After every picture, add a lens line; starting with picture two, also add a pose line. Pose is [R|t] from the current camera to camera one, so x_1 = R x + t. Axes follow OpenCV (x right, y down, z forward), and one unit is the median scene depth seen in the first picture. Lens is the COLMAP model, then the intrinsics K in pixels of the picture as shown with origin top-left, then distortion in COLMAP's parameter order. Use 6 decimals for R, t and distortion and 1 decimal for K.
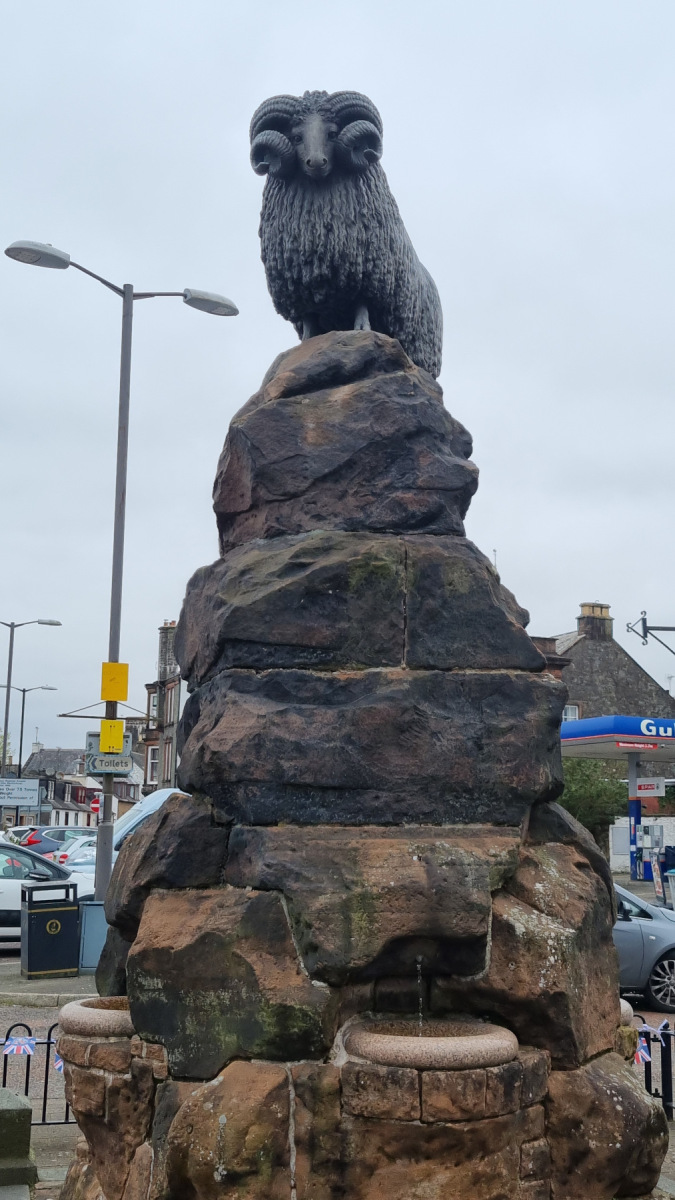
lens RADIAL K [[1465.1, 0, 337.5], [0, 1465.1, 600.0], [0, 0, 1]] dist [-0.037275, -0.012679]
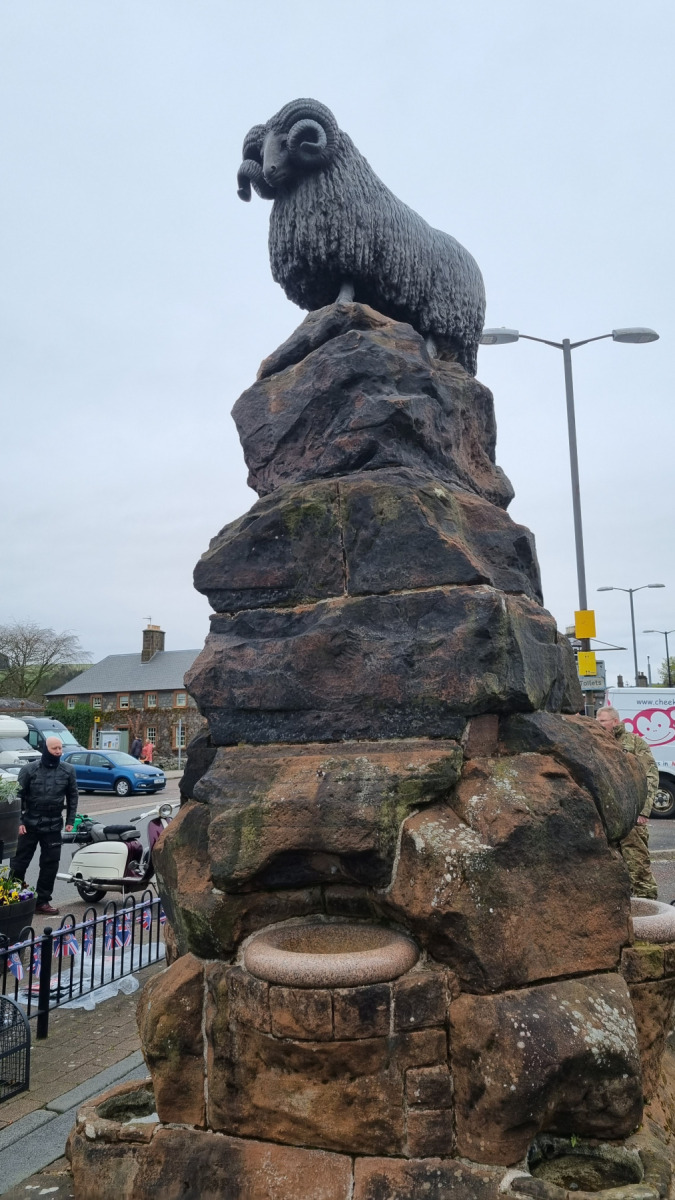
lens RADIAL K [[913.5, 0, 337.5], [0, 913.5, 600.0], [0, 0, 1]] dist [0.003689, -0.000764]
pose [[0.818060, -0.114151, -0.563692, 0.433385], [0.124213, 0.992041, -0.020629, 0.063876], [0.561560, -0.053142, 0.825728, 0.448594]]
